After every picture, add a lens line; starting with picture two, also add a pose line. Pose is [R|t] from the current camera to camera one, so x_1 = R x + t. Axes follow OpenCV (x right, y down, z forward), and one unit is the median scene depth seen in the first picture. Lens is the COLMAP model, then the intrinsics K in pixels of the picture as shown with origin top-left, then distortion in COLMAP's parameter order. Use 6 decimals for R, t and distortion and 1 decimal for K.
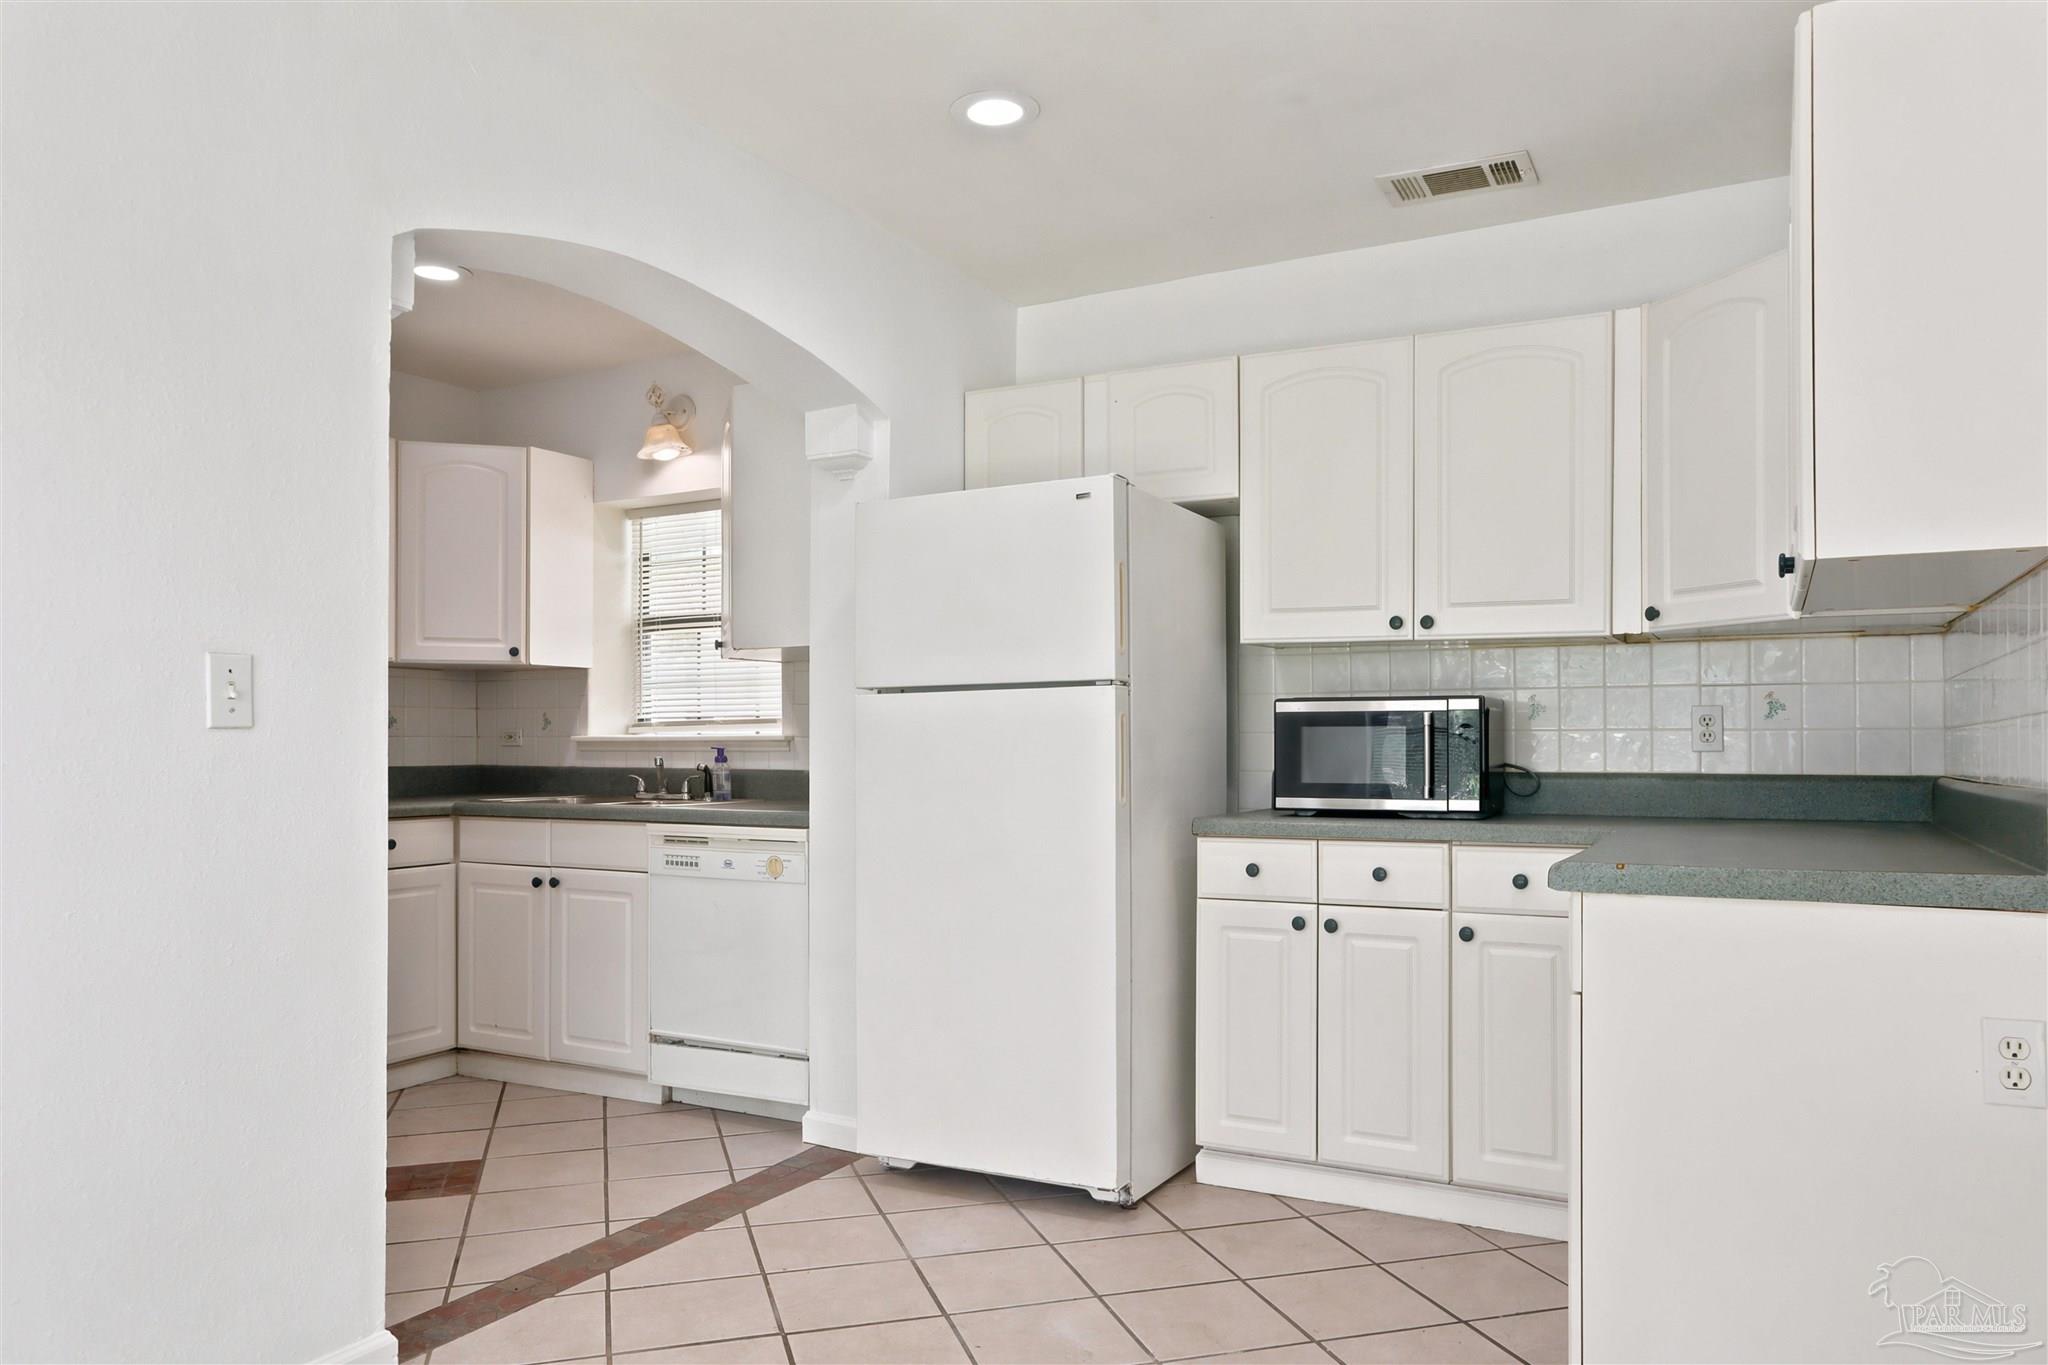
lens RADIAL K [[1418.5, 0, 1004.2], [0, 1418.5, 734.7], [0, 0, 1]] dist [-0.004082, 0.004829]
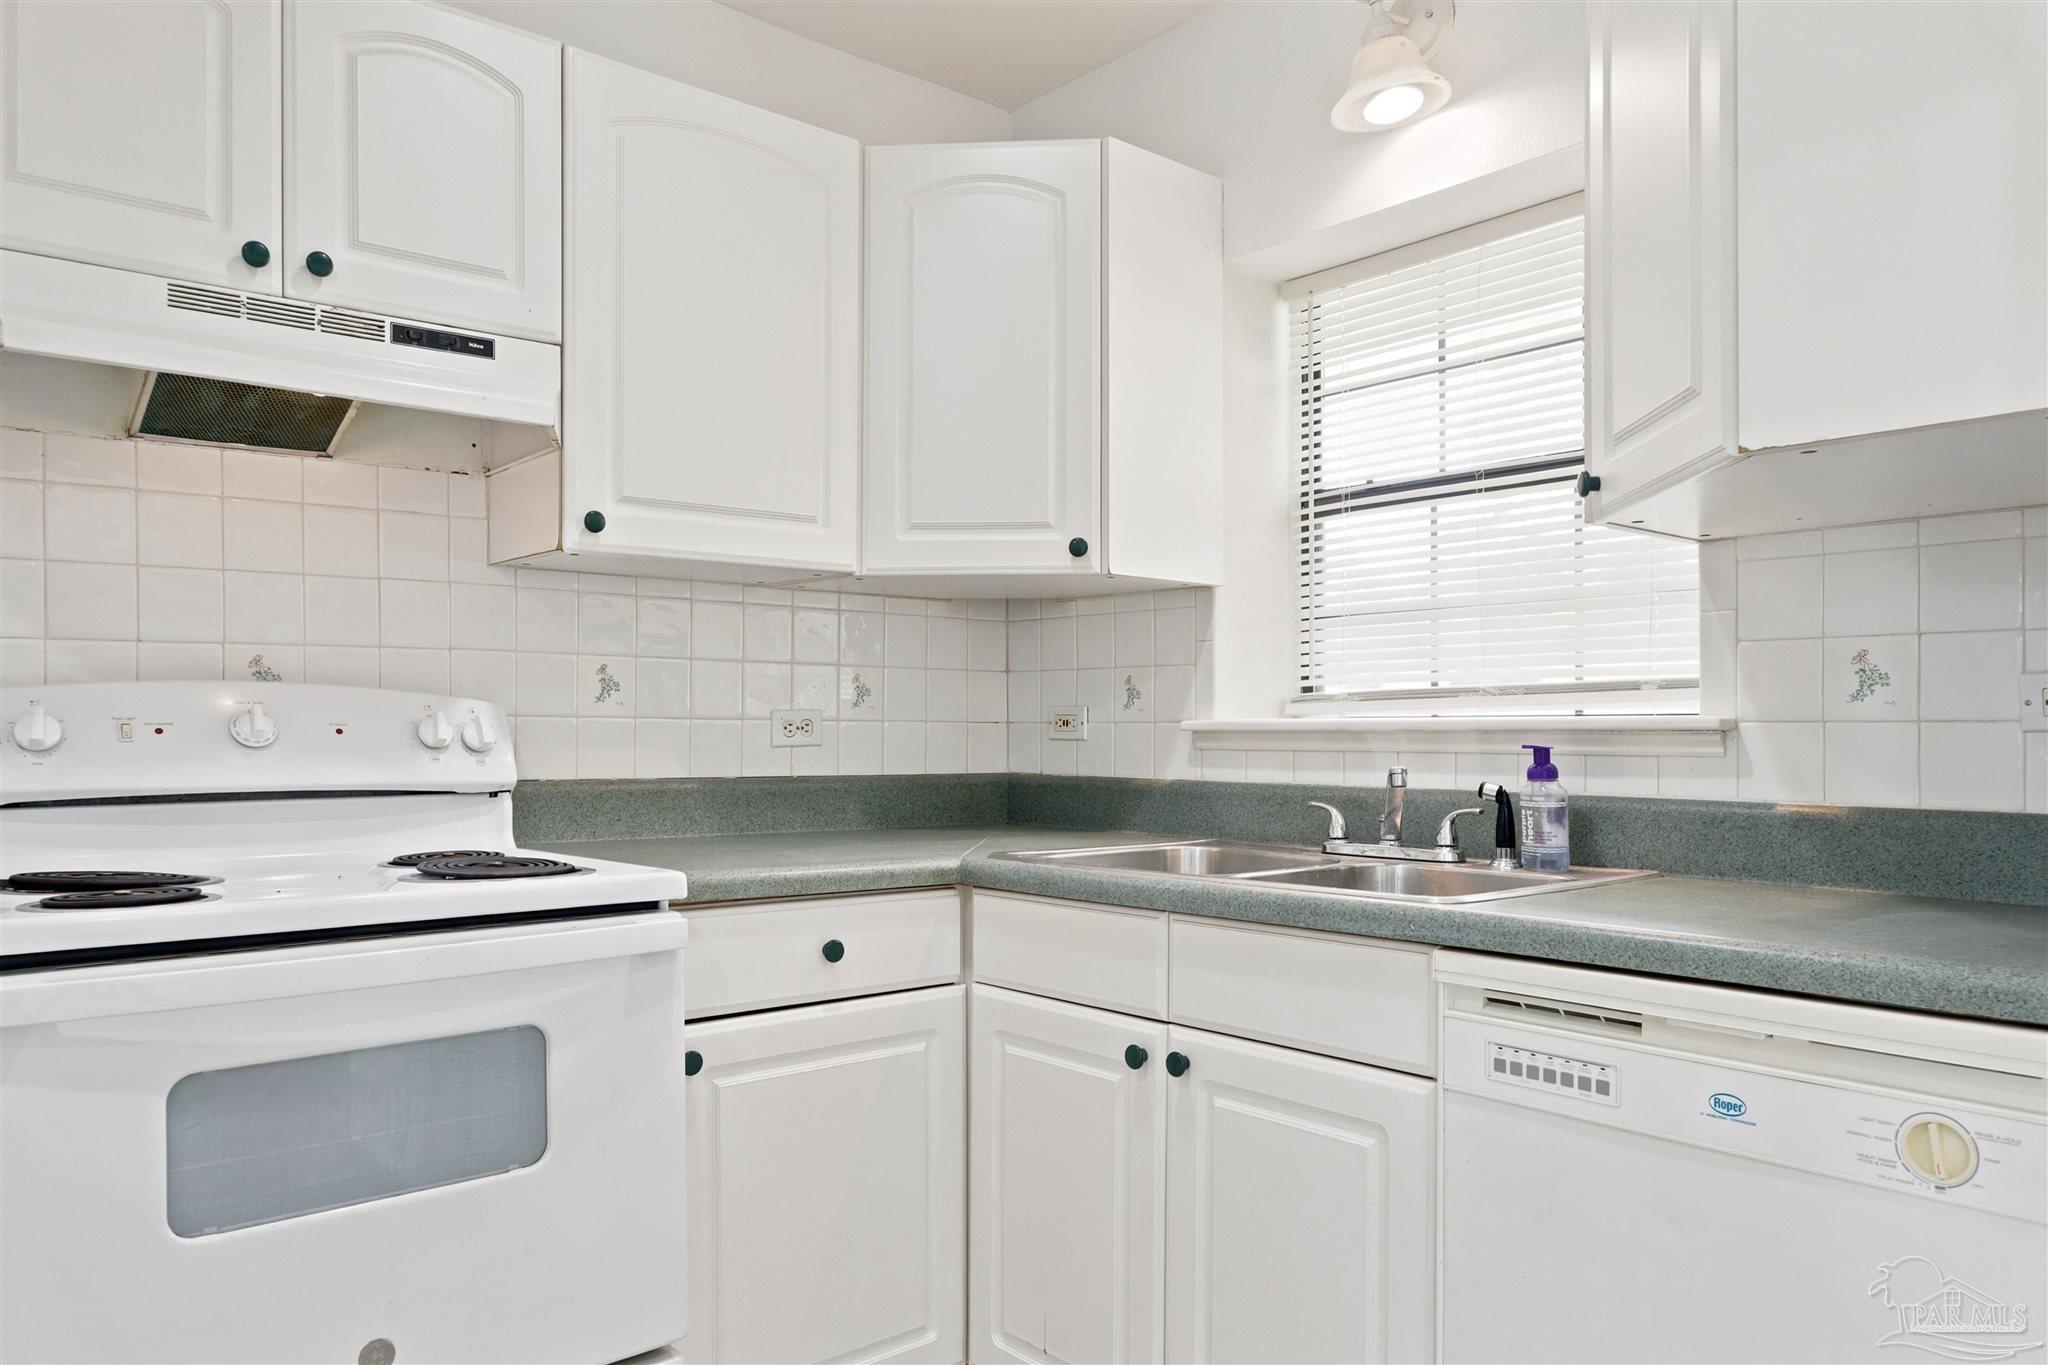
lens RADIAL K [[1418.5, 0, 1004.2], [0, 1418.5, 734.7], [0, 0, 1]] dist [-0.004082, 0.004829]
pose [[0.935765, 0.002971, -0.352612, -0.196443], [-0.001132, 0.999985, 0.005424, 0.003569], [0.352623, -0.004676, 0.935754, 0.531490]]
